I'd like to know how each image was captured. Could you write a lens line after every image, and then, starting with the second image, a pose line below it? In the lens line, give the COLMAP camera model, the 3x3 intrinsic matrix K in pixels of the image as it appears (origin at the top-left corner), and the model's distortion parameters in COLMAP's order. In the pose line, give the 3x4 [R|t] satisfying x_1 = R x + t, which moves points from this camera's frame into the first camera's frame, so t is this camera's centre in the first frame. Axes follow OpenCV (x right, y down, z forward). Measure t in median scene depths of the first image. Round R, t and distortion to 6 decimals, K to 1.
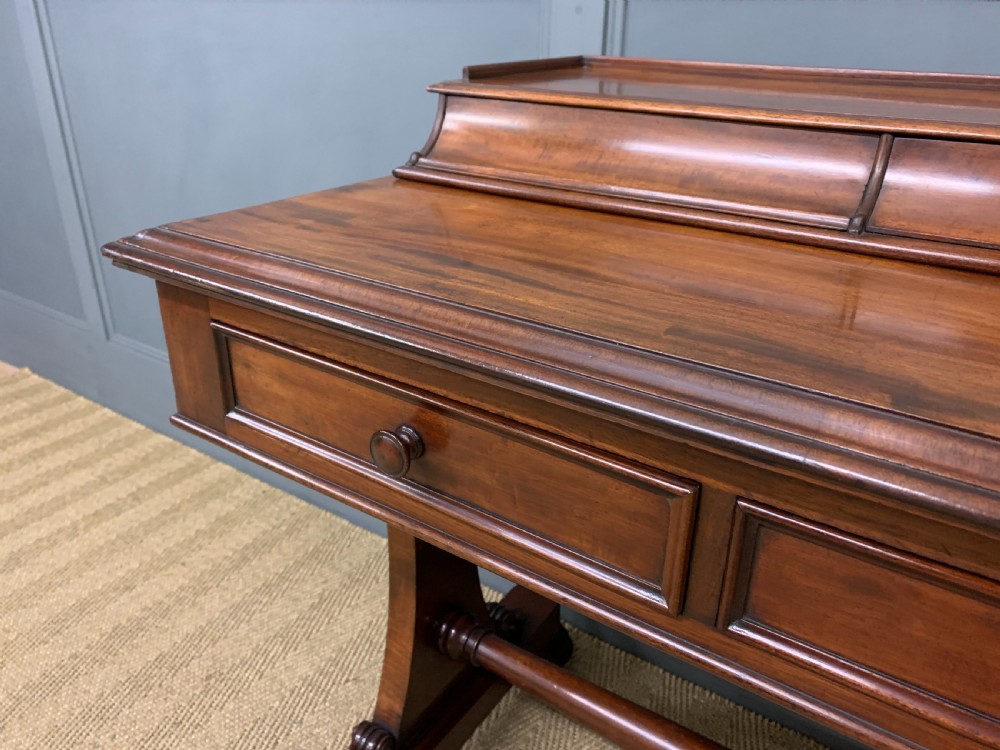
lens RADIAL K [[777.8, 0, 495.9], [0, 777.8, 374.1], [0, 0, 1]] dist [0.010334, 0.000953]
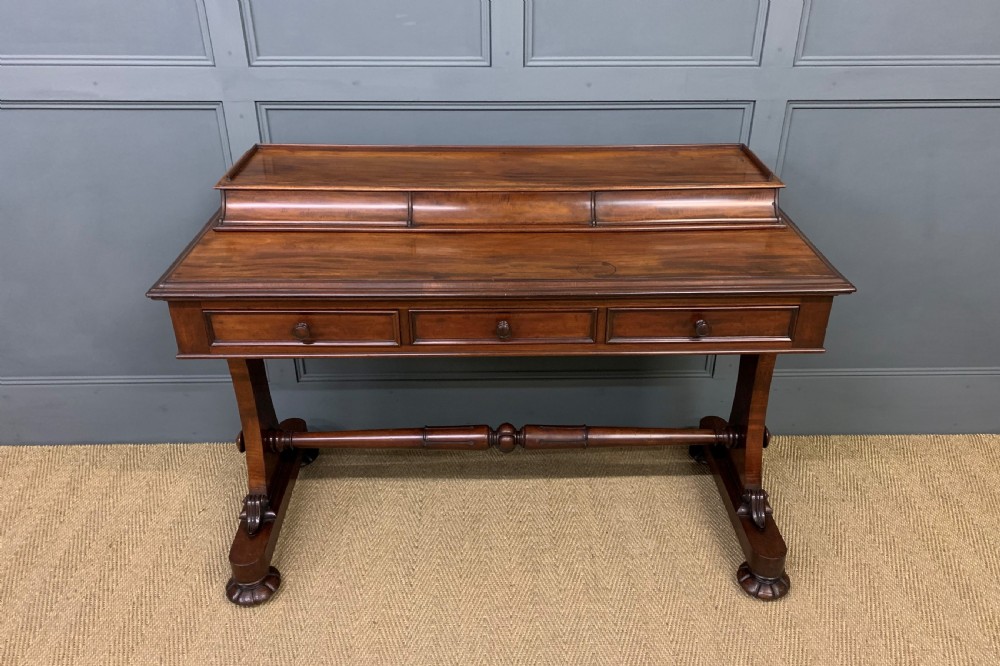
lens RADIAL K [[802.4, 0, 511.8], [0, 802.4, 346.4], [0, 0, 1]] dist [0.015307, 0.005088]
pose [[0.810340, -0.295308, 0.506105, -0.978653], [0.251002, 0.955402, 0.155581, -0.117953], [-0.529478, 0.000960, 0.848323, -1.945755]]
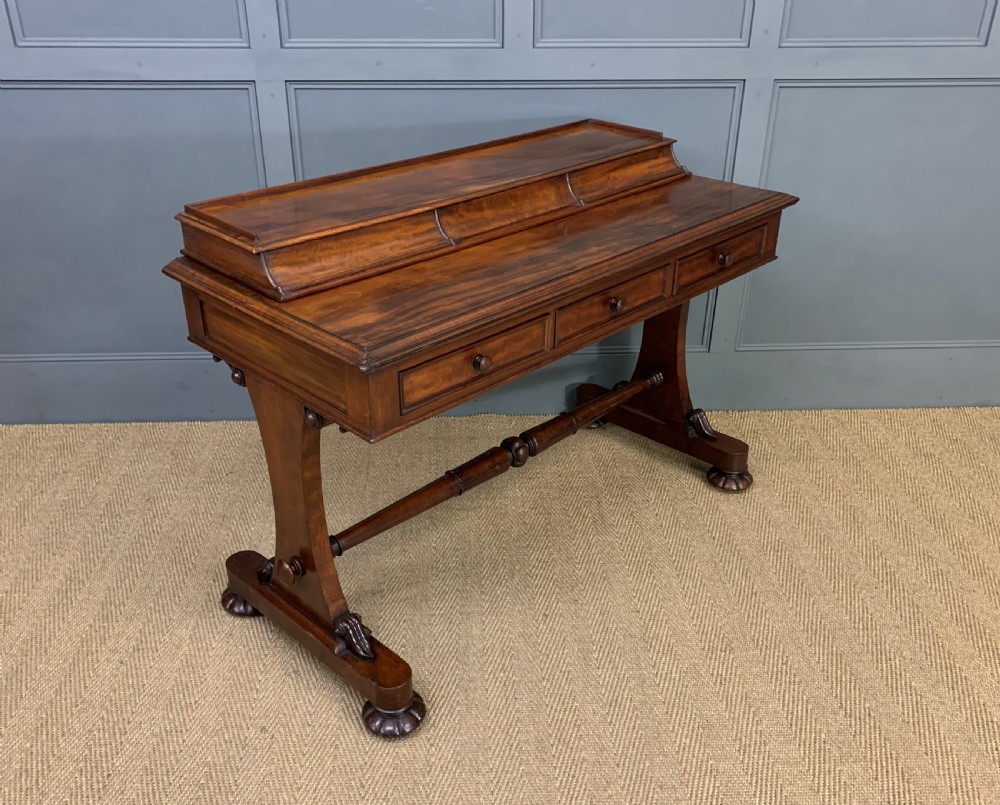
lens RADIAL K [[937.8, 0, 495.0], [0, 937.8, 418.9], [0, 0, 1]] dist [0.014051, 0.006004]
pose [[0.797776, -0.297728, 0.524320, -1.843047], [0.257309, 0.954535, 0.150513, 0.251132], [-0.545294, 0.014837, 0.838114, -2.643763]]
